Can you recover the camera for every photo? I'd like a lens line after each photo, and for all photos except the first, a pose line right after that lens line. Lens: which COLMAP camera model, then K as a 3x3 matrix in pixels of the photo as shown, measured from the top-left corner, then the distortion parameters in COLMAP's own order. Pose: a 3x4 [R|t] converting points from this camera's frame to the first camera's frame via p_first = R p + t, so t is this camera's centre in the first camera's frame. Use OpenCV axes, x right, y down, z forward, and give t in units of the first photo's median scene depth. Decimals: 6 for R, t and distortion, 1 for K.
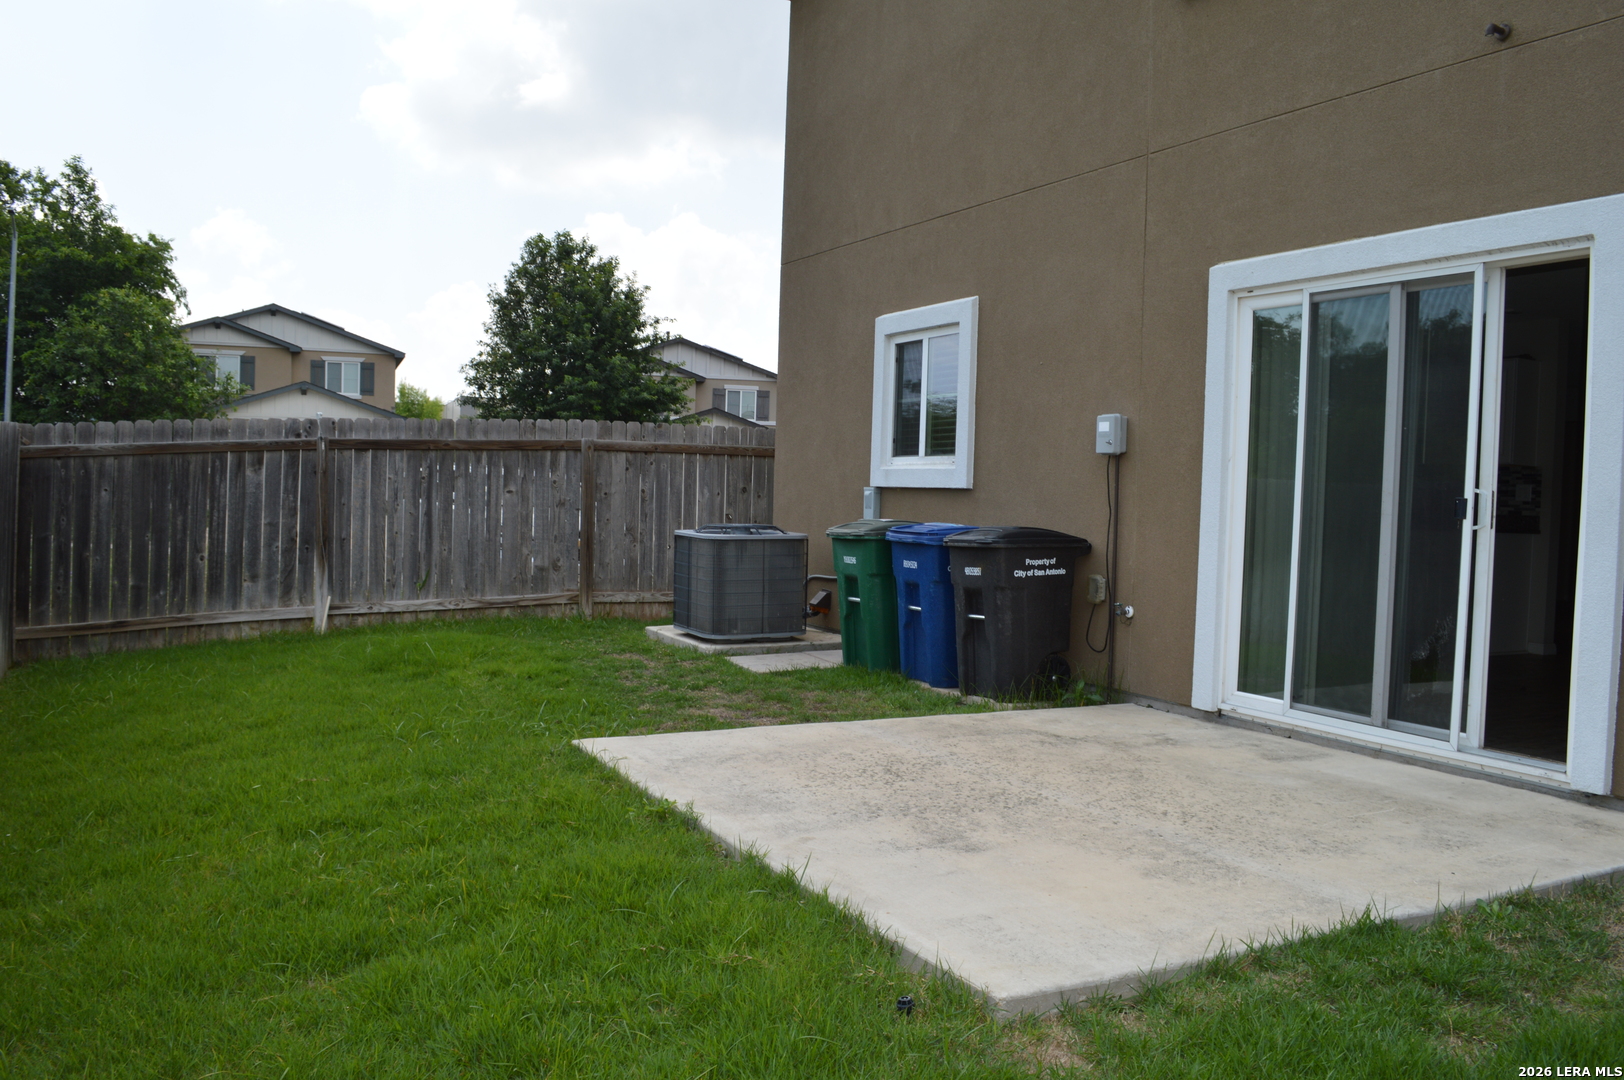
lens RADIAL K [[1296.3, 0, 818.9], [0, 1296.3, 547.9], [0, 0, 1]] dist [-0.083039, 0.012788]
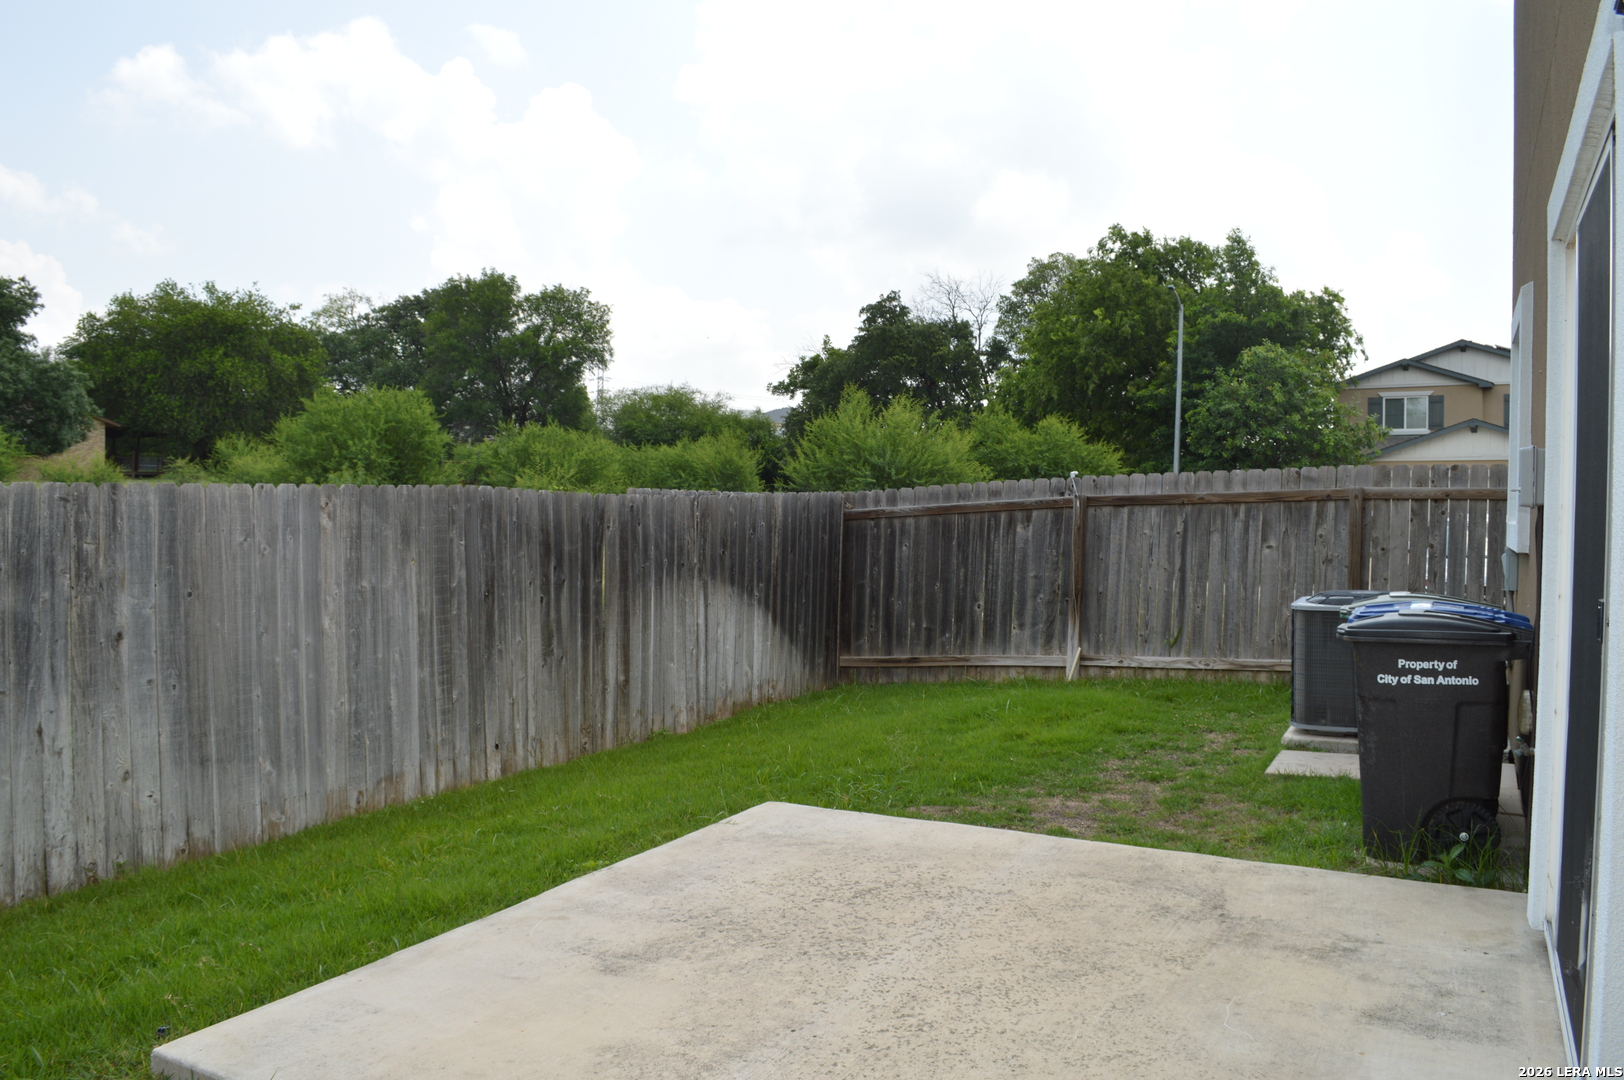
lens RADIAL K [[1296.3, 0, 813.7], [0, 1296.3, 537.8], [0, 0, 1]] dist [-0.083039, 0.012788]
pose [[0.570645, -0.002289, -0.821194, 0.355410], [-0.028907, 0.999320, -0.022873, -0.021095], [0.820688, 0.036791, 0.570191, 0.220644]]
